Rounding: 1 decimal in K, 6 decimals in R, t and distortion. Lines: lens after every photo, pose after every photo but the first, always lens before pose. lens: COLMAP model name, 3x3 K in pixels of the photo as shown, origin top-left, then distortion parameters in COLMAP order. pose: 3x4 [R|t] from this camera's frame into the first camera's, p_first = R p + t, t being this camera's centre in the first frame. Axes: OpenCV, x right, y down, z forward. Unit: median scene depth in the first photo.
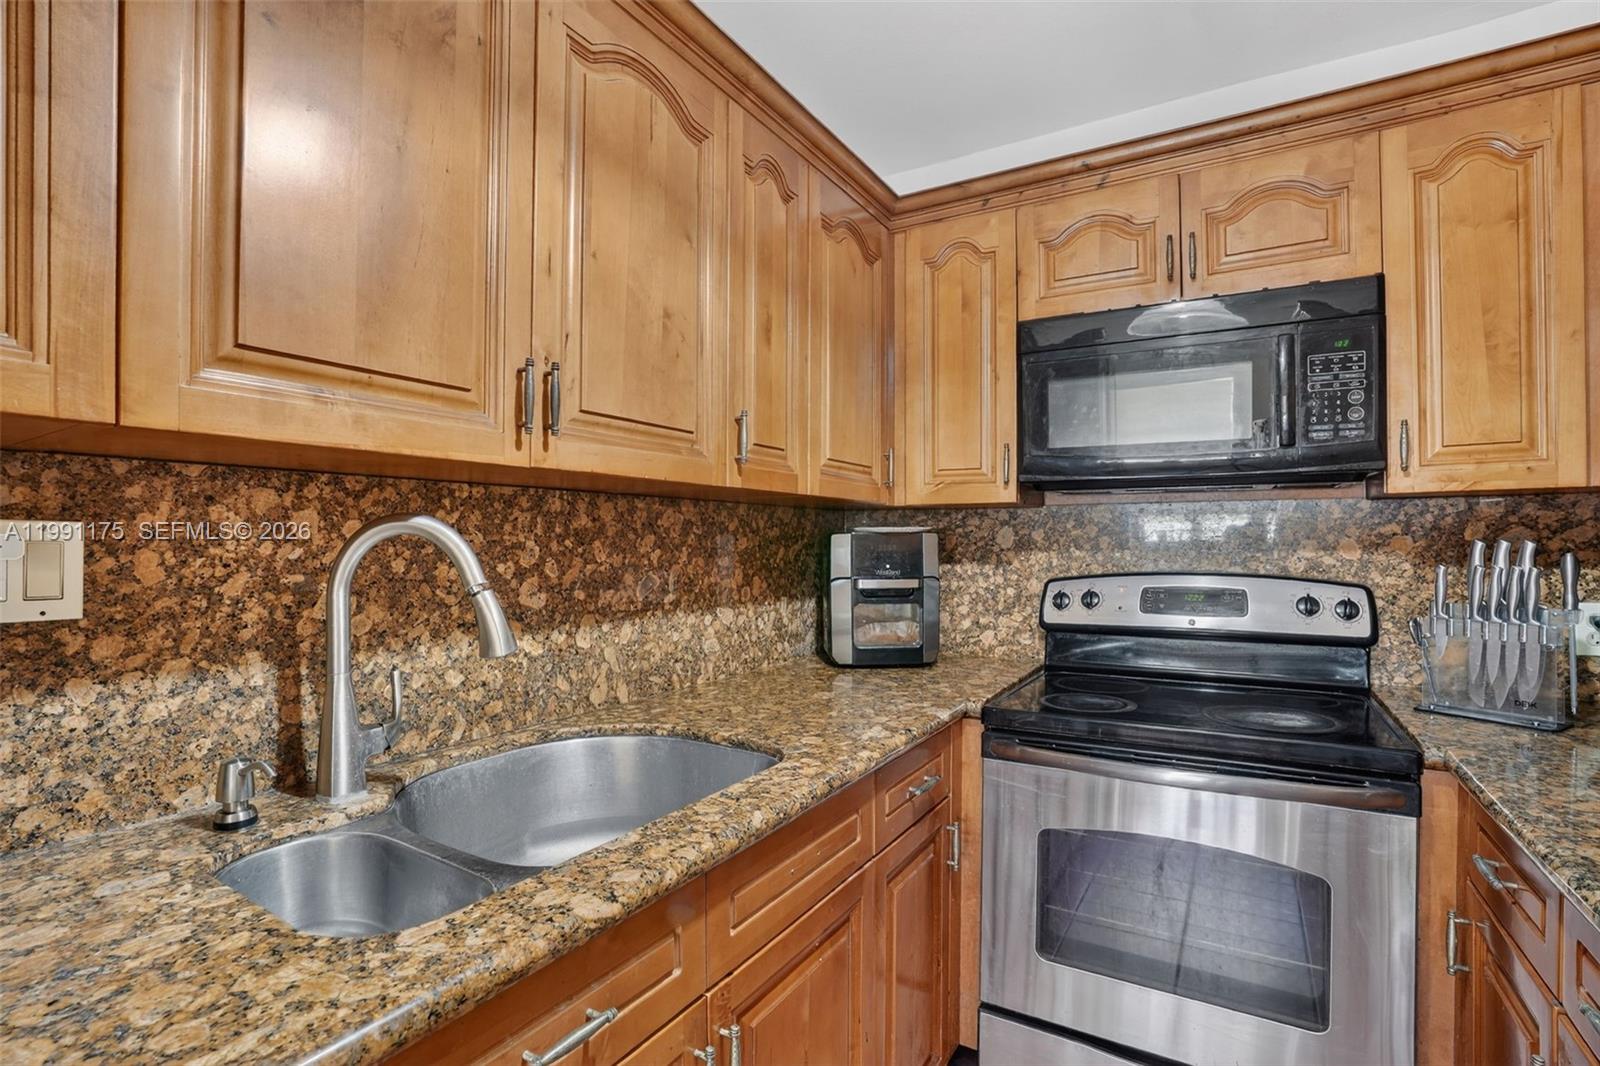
lens RADIAL K [[740.8, 0, 797.8], [0, 740.8, 555.8], [0, 0, 1]] dist [-0.066657, 0.022217]
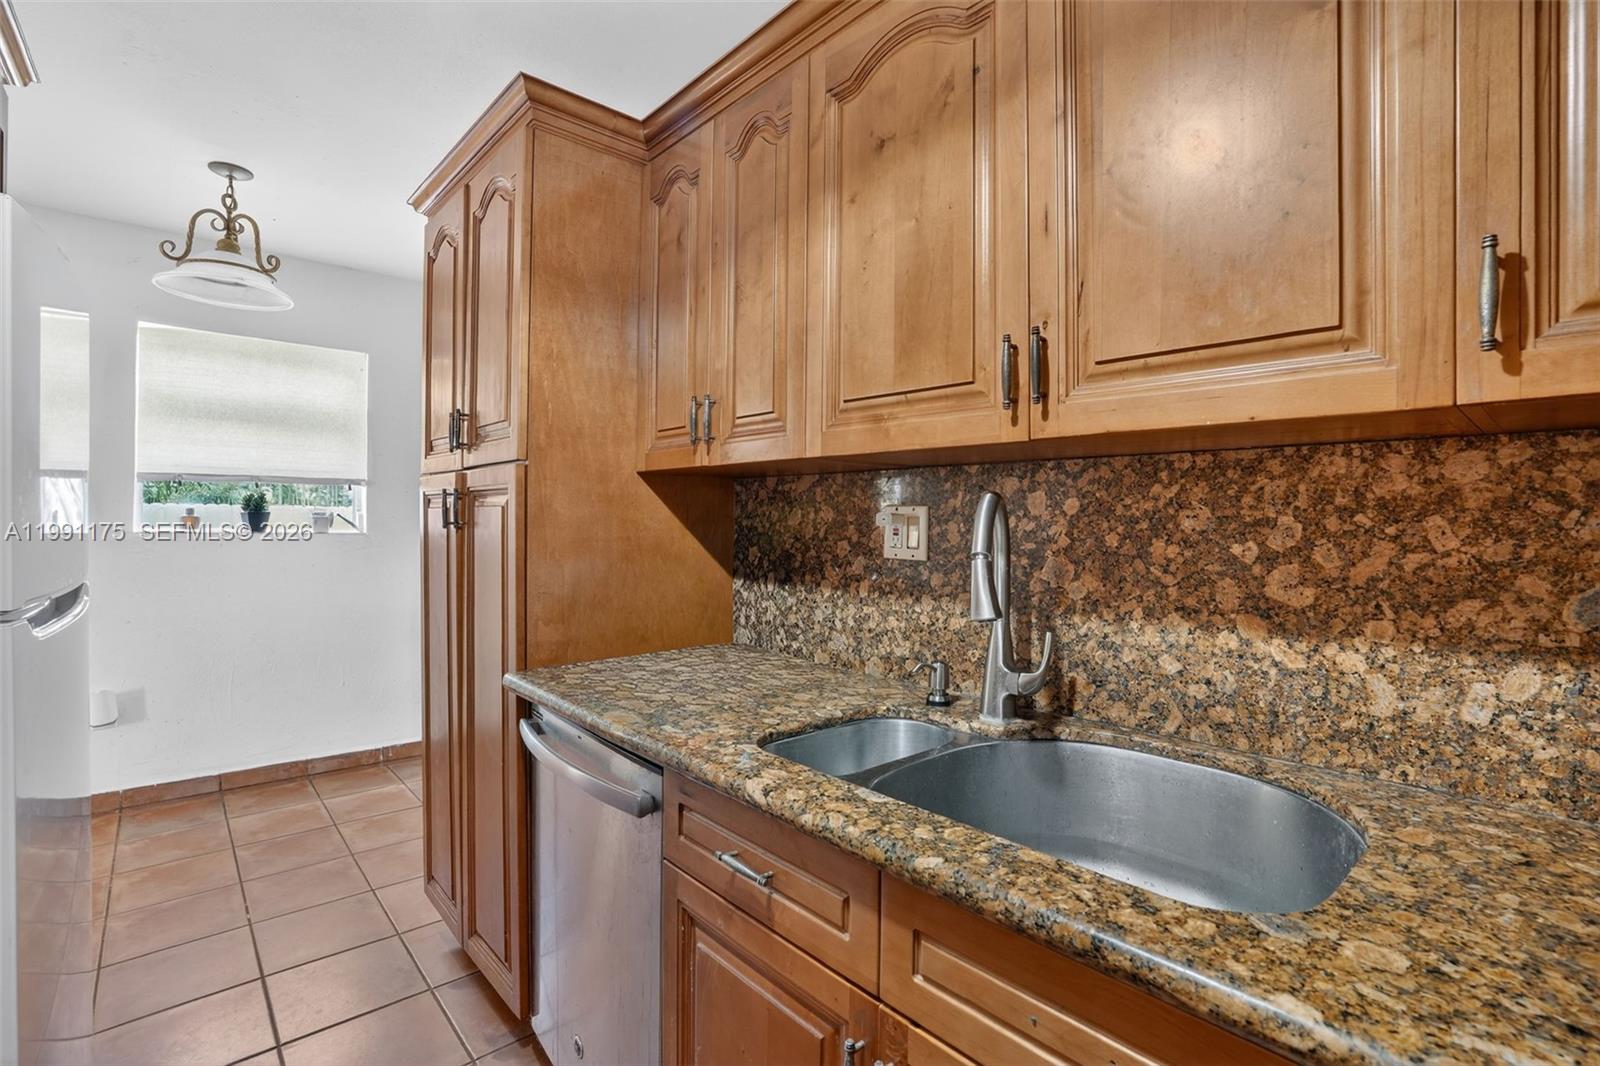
lens RADIAL K [[733.6, 0, 800.0], [0, 733.6, 533.0], [0, 0, 1]] dist [-0.046561, 0.000787]
pose [[-0.283346, 0.014742, -0.958905, 0.491882], [-0.022967, 0.999491, 0.022152, -0.007932], [0.958743, 0.028300, -0.282863, 0.728625]]
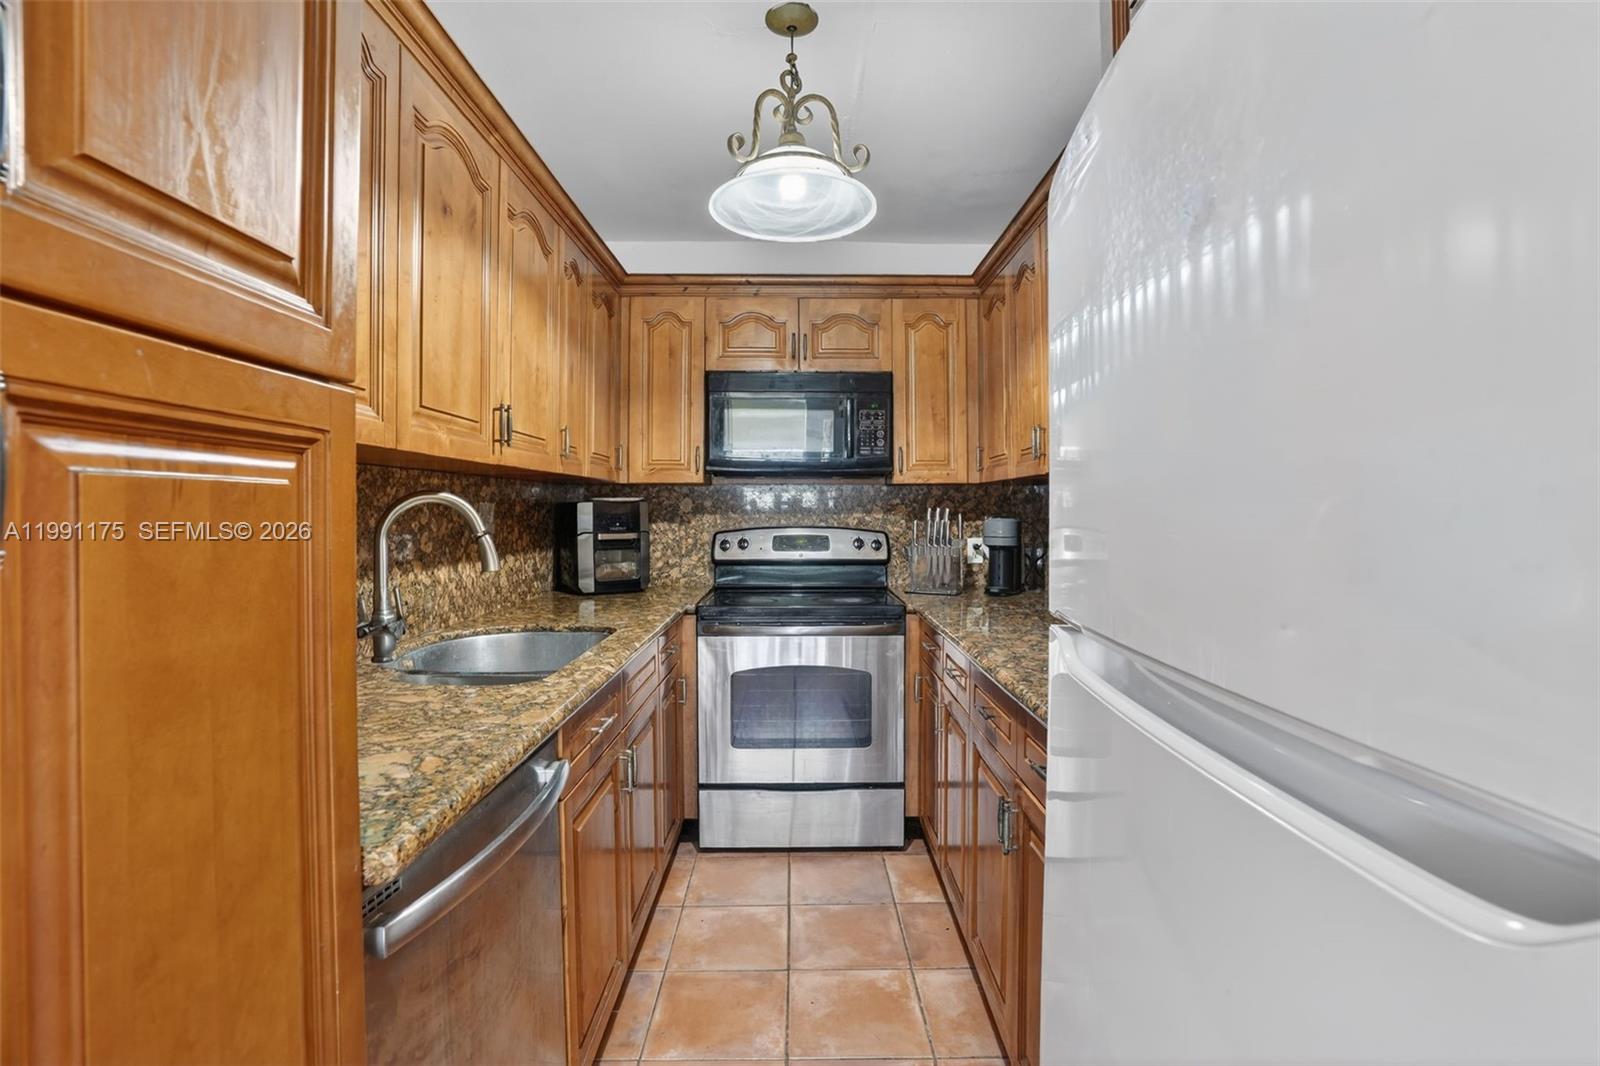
lens RADIAL K [[740.8, 0, 797.8], [0, 740.8, 555.8], [0, 0, 1]] dist [-0.066657, 0.022217]
pose [[0.853765, -0.030514, 0.519764, -0.486573], [0.006864, 0.998854, 0.047365, 0.013453], [-0.520614, -0.036870, 0.852996, -0.636039]]
